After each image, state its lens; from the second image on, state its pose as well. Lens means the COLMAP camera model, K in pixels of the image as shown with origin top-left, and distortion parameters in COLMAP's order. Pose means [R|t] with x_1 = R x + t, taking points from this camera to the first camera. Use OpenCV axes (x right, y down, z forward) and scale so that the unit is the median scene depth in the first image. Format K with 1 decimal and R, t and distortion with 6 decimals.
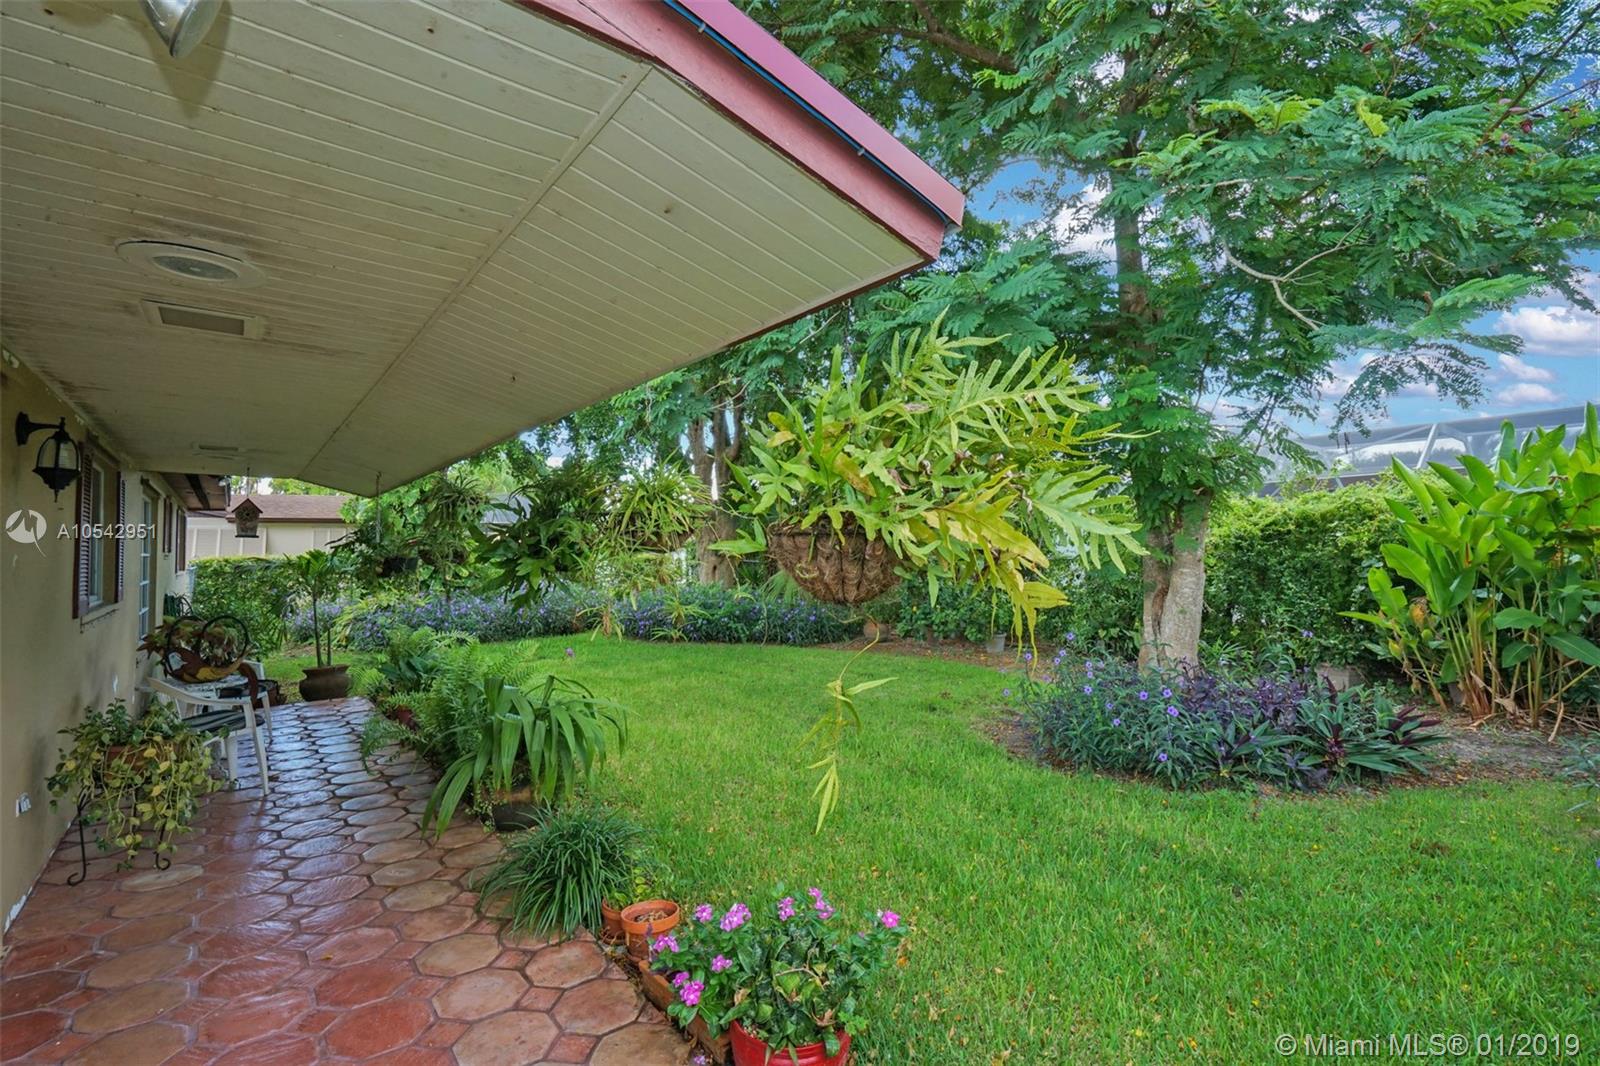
lens RADIAL K [[733.8, 0, 800.0], [0, 733.8, 533.0], [0, 0, 1]] dist [0.001165, 0.000424]
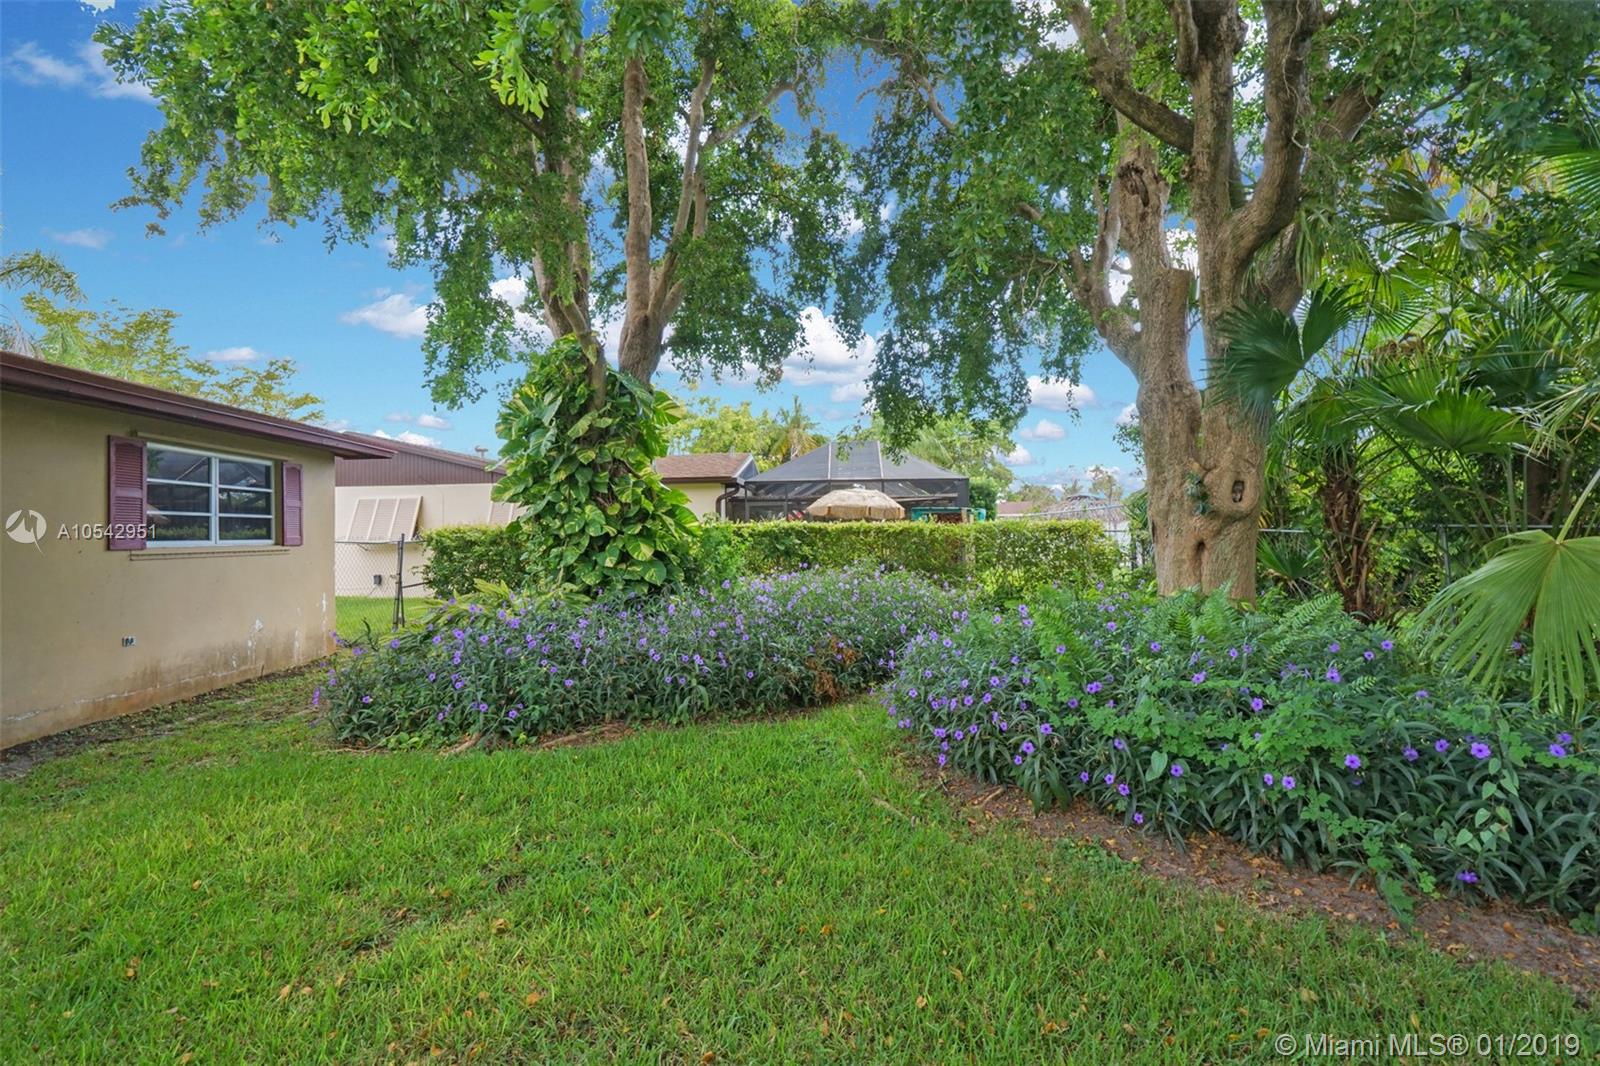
lens RADIAL K [[733.8, 0, 800.0], [0, 733.8, 533.0], [0, 0, 1]] dist [0.001165, 0.000424]
pose [[0.829756, -0.002894, -0.558119, -0.076248], [0.022047, 0.999376, 0.027594, 0.025851], [0.557691, -0.035201, 0.829302, 0.573855]]
